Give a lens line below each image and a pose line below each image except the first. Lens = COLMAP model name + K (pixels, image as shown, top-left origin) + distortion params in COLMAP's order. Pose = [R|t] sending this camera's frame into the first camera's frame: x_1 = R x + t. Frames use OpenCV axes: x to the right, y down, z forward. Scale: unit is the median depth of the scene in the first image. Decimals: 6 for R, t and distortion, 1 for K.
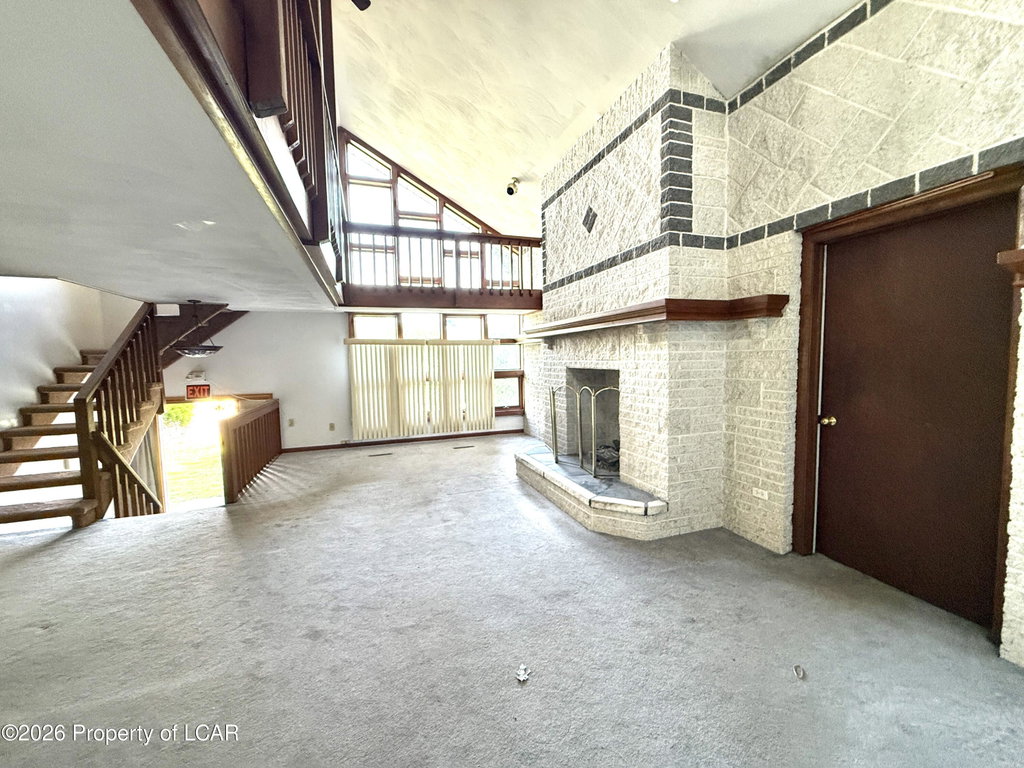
lens RADIAL K [[407.3, 0, 510.4], [0, 407.3, 384.8], [0, 0, 1]] dist [0.000080, -0.000248]
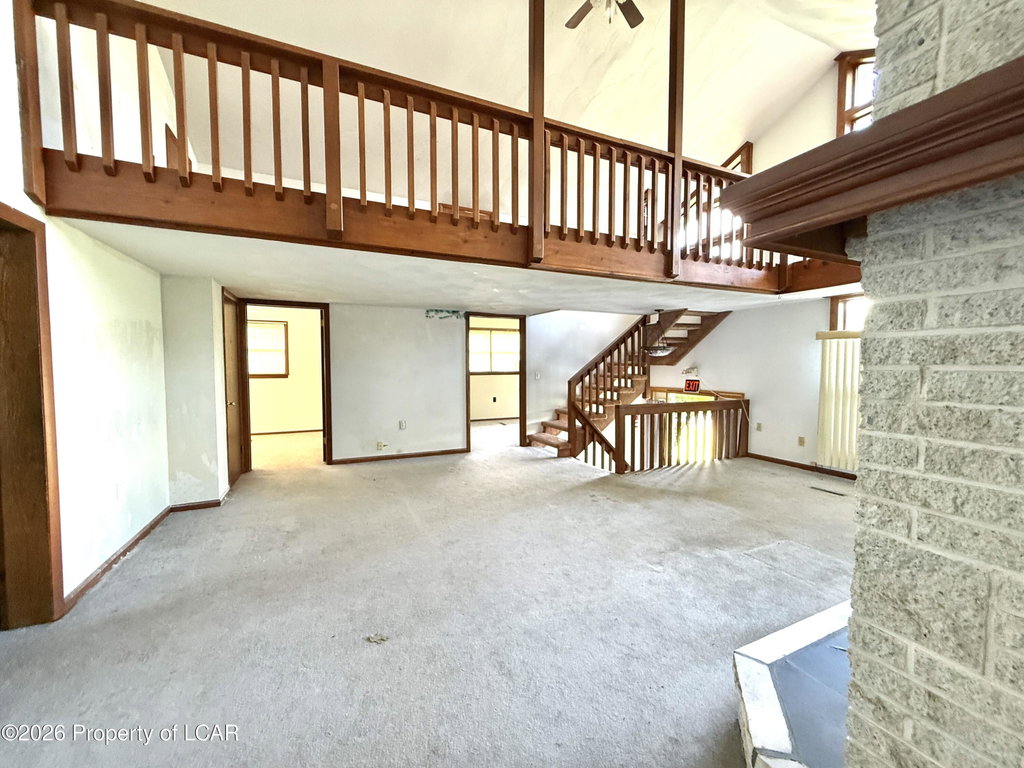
lens RADIAL K [[407.3, 0, 509.0], [0, 407.3, 384.5], [0, 0, 1]] dist [0.000080, -0.000248]
pose [[0.083219, 0.067581, -0.994237, 0.531792], [-0.065089, 0.995936, 0.062249, -0.037303], [0.994403, 0.059534, 0.087279, 0.572649]]
